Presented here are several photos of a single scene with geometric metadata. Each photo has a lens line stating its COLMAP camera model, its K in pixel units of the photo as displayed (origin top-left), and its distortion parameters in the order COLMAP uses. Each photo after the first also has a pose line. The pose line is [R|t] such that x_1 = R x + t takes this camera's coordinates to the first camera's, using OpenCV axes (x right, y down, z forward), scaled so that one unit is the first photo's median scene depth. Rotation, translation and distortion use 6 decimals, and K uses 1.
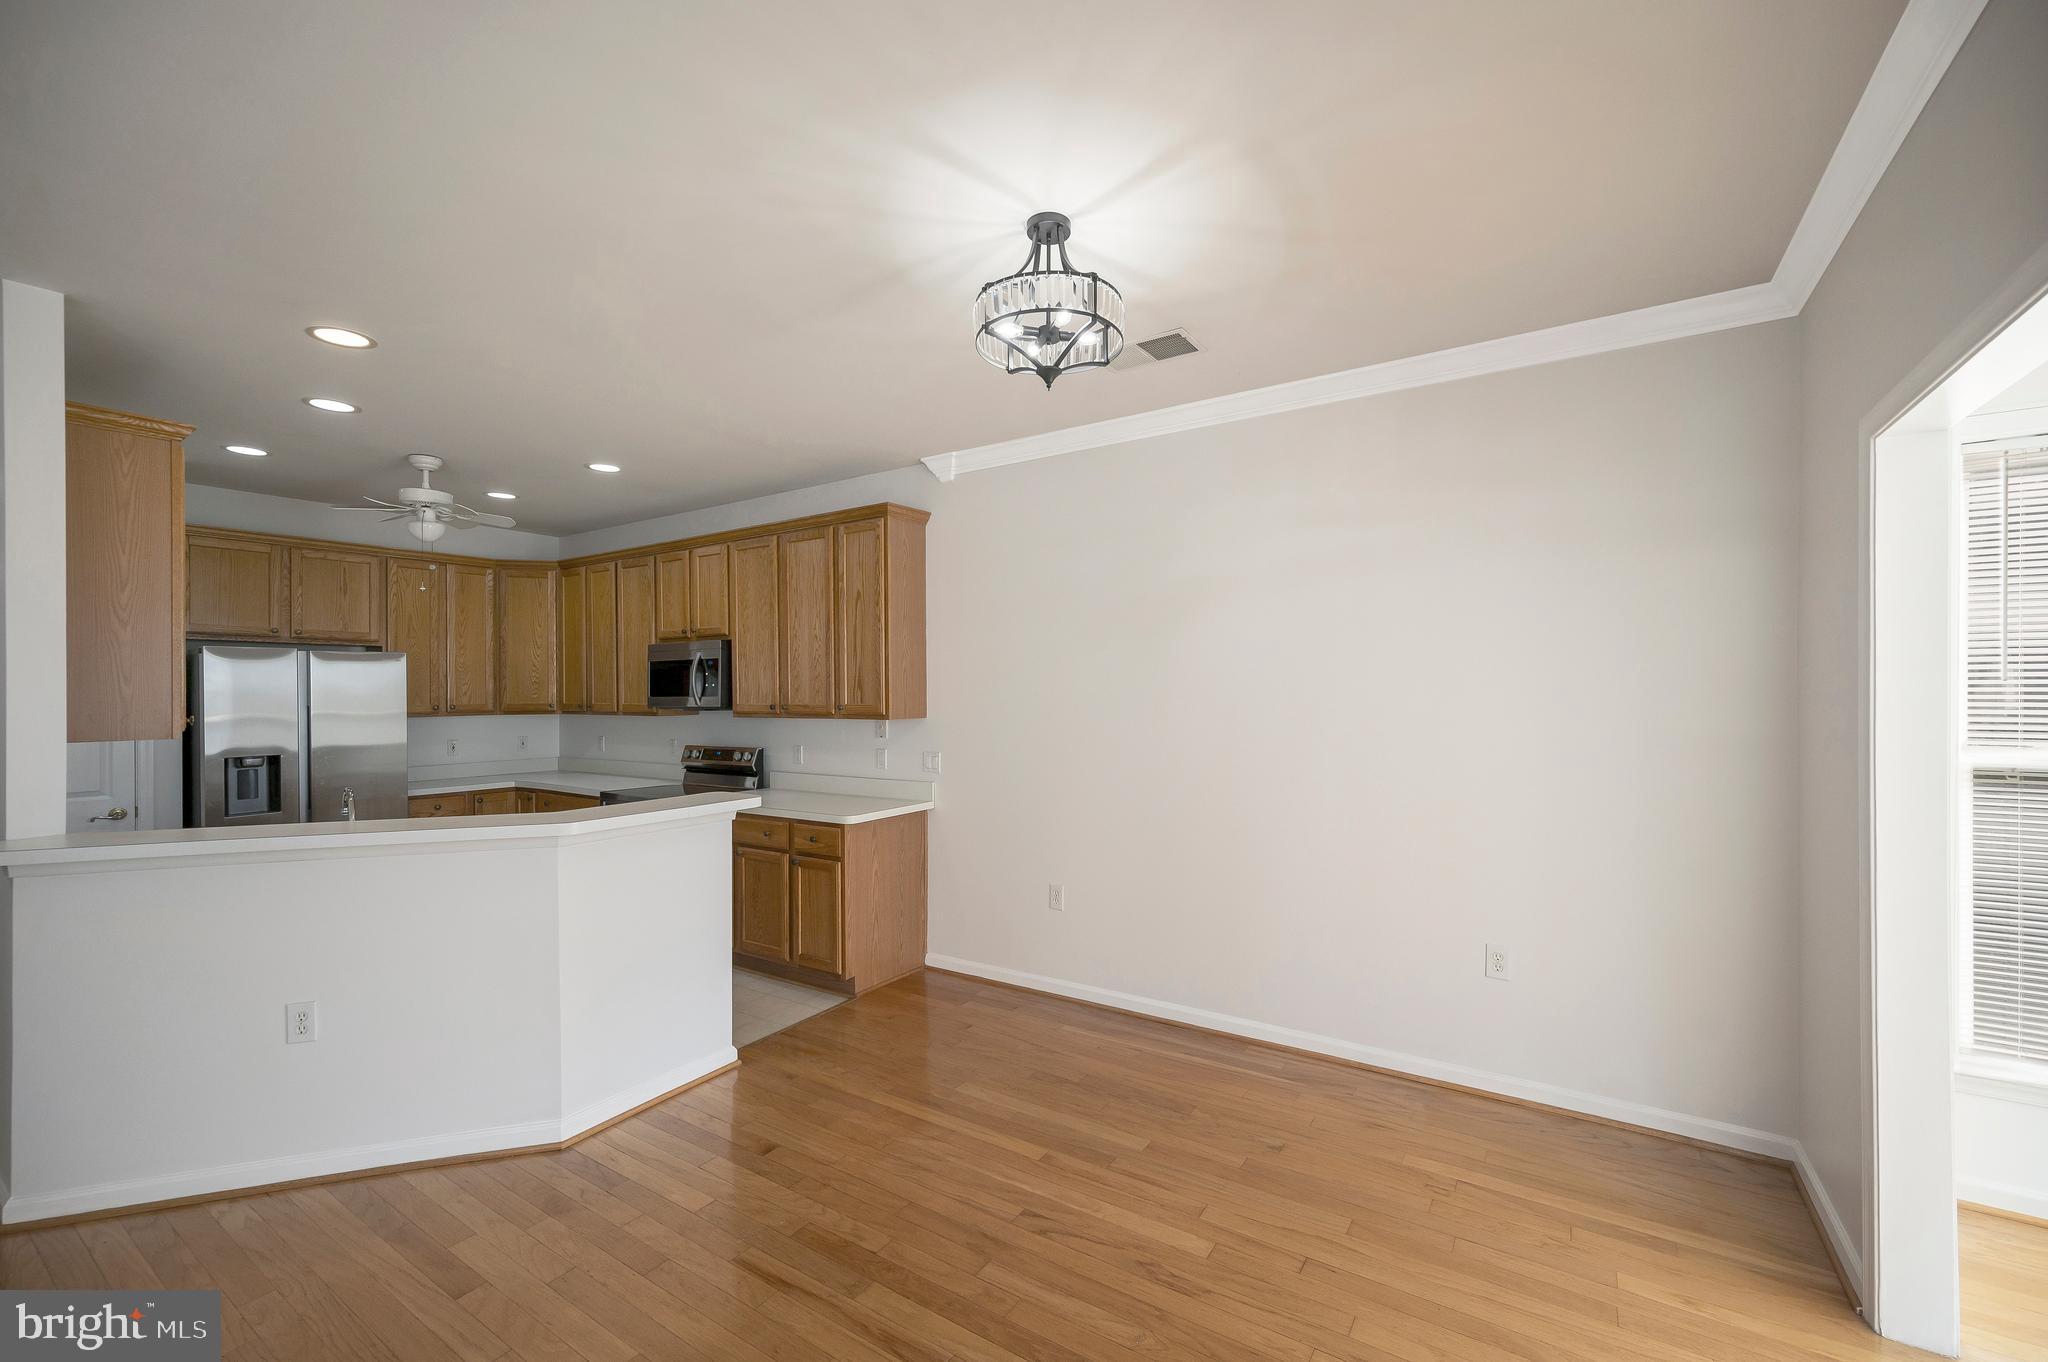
lens RADIAL K [[844.8, 0, 1024.0], [0, 844.8, 681.0], [0, 0, 1]] dist [0.001462, 0.000171]
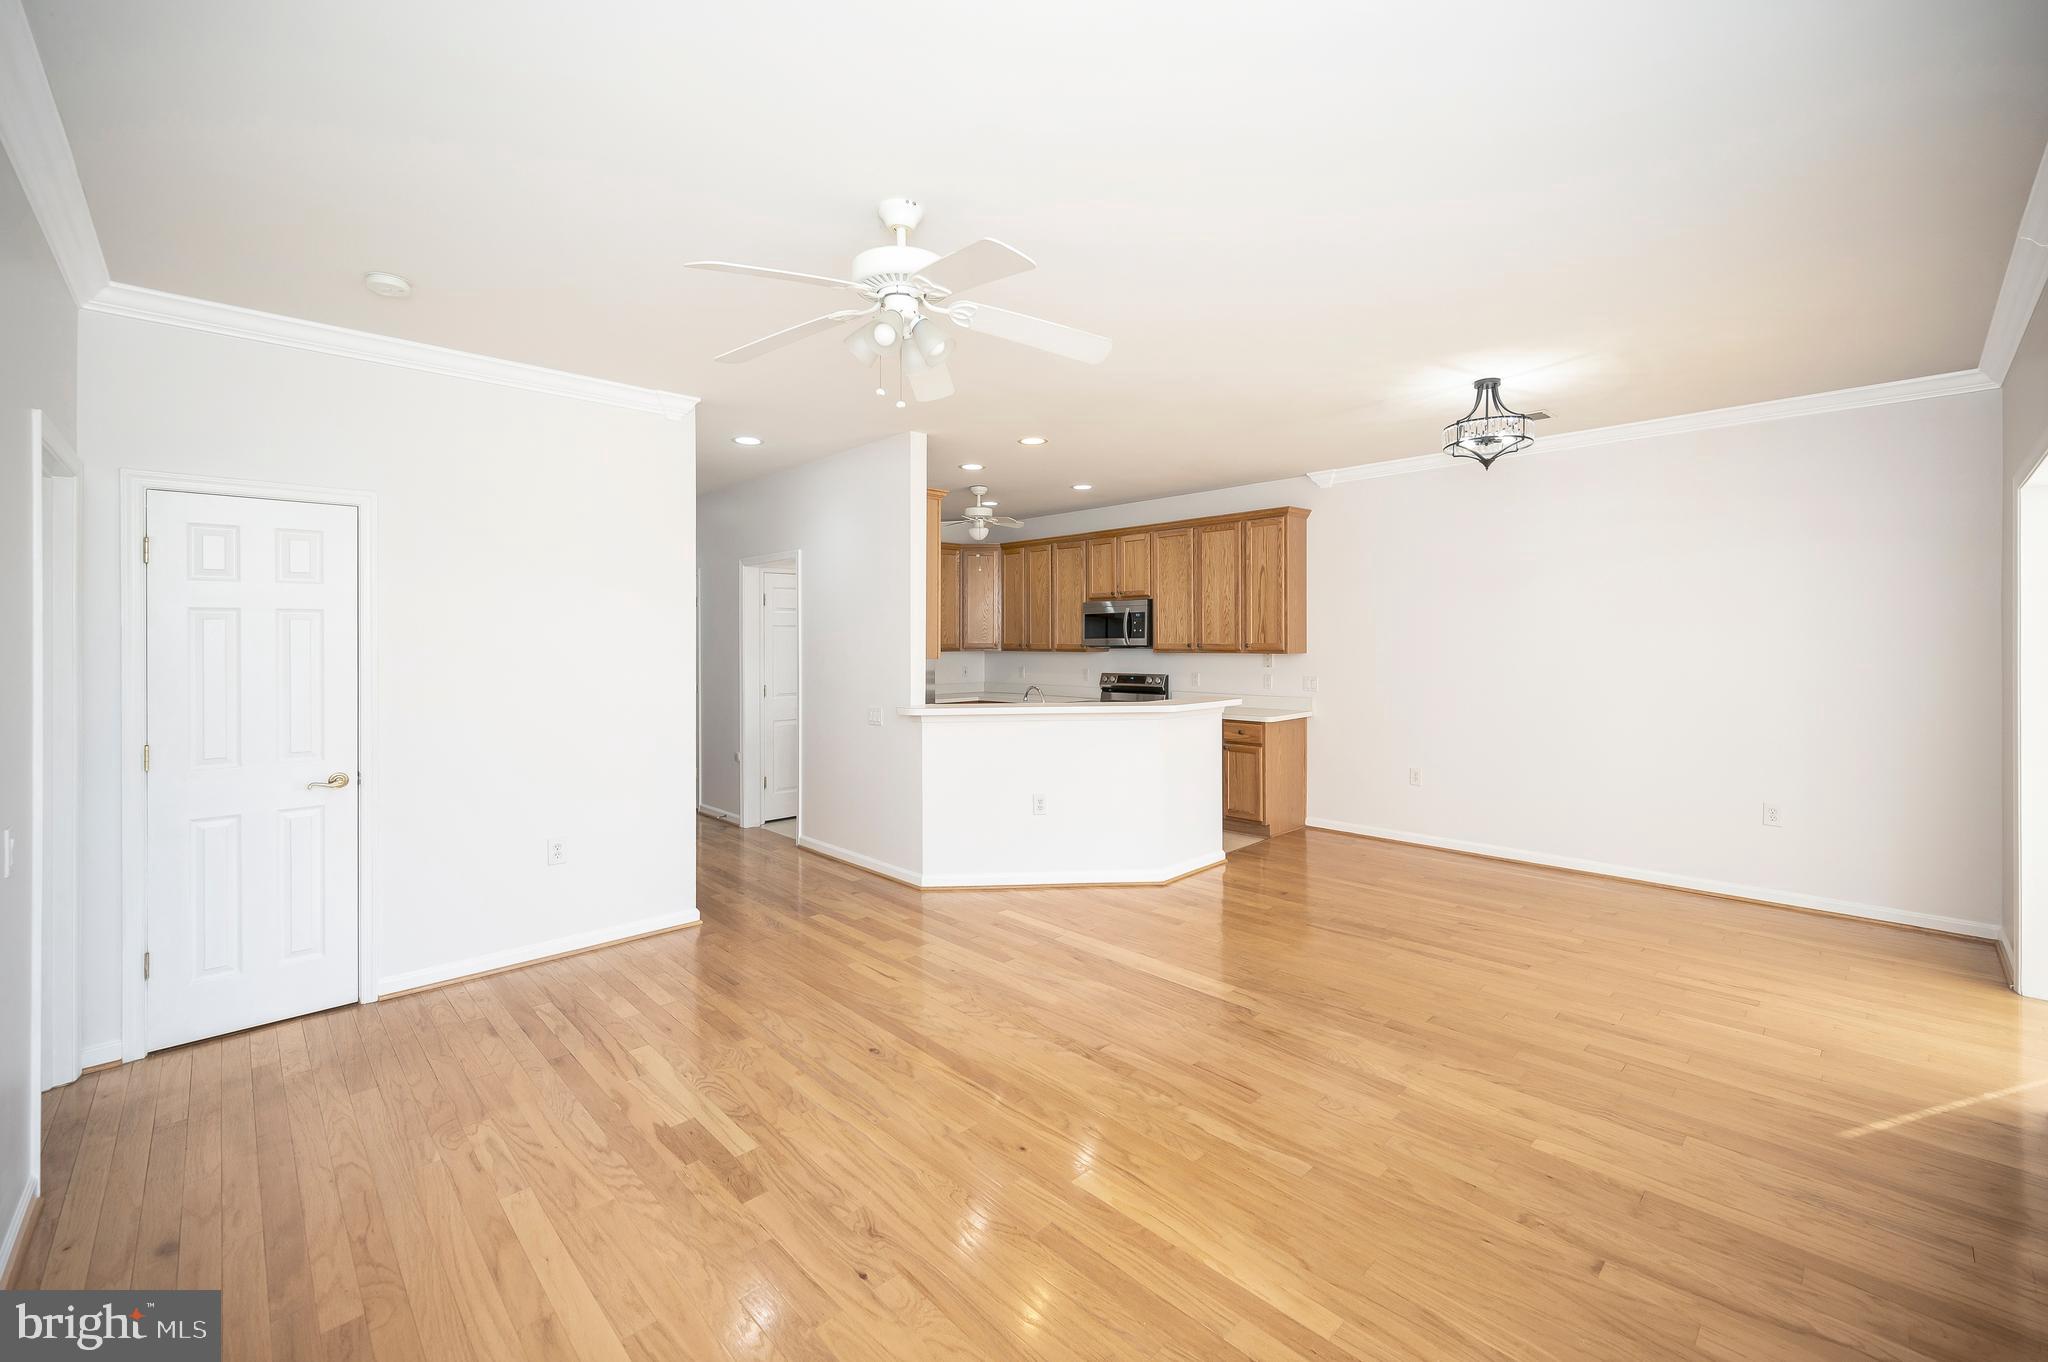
lens RADIAL K [[843.8, 0, 1013.6], [0, 843.8, 634.7], [0, 0, 1]] dist [0.000095, 0.000046]
pose [[0.973626, 0.001330, -0.228147, -0.273455], [0.000360, 0.999973, 0.007369, 0.001329], [0.228151, -0.007257, 0.973599, -0.509032]]
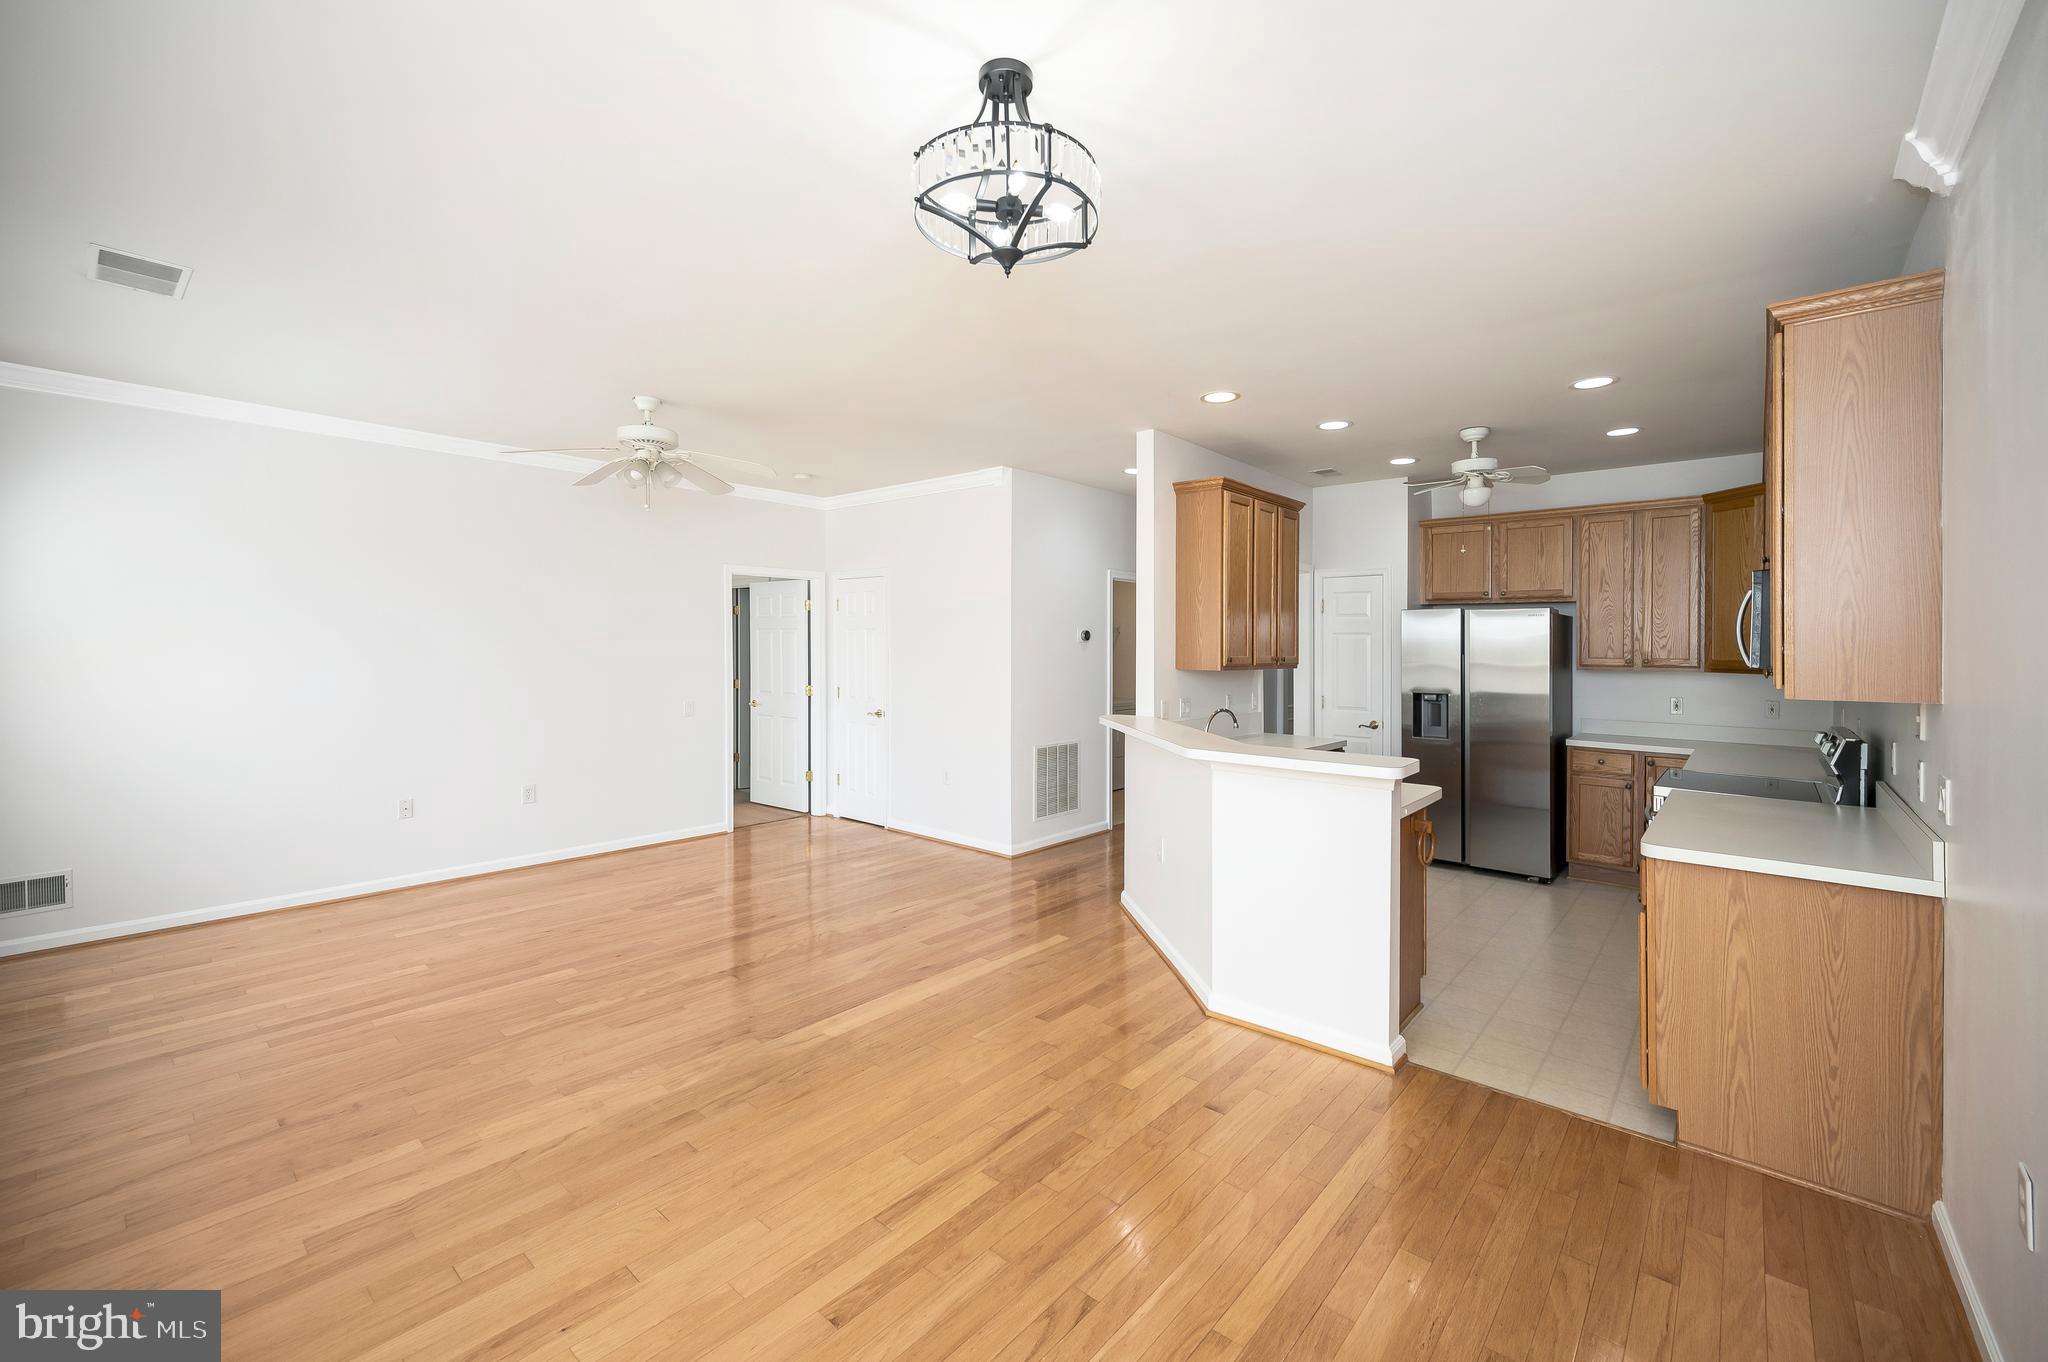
lens RADIAL K [[824.6, 0, 1037.0], [0, 824.6, 644.3], [0, 0, 1]] dist [-0.001792, -0.000417]
pose [[-0.123431, 0.005485, -0.992338, 0.406242], [0.003420, 0.999981, 0.005102, 0.005672], [0.992347, -0.002764, -0.123448, 0.553595]]
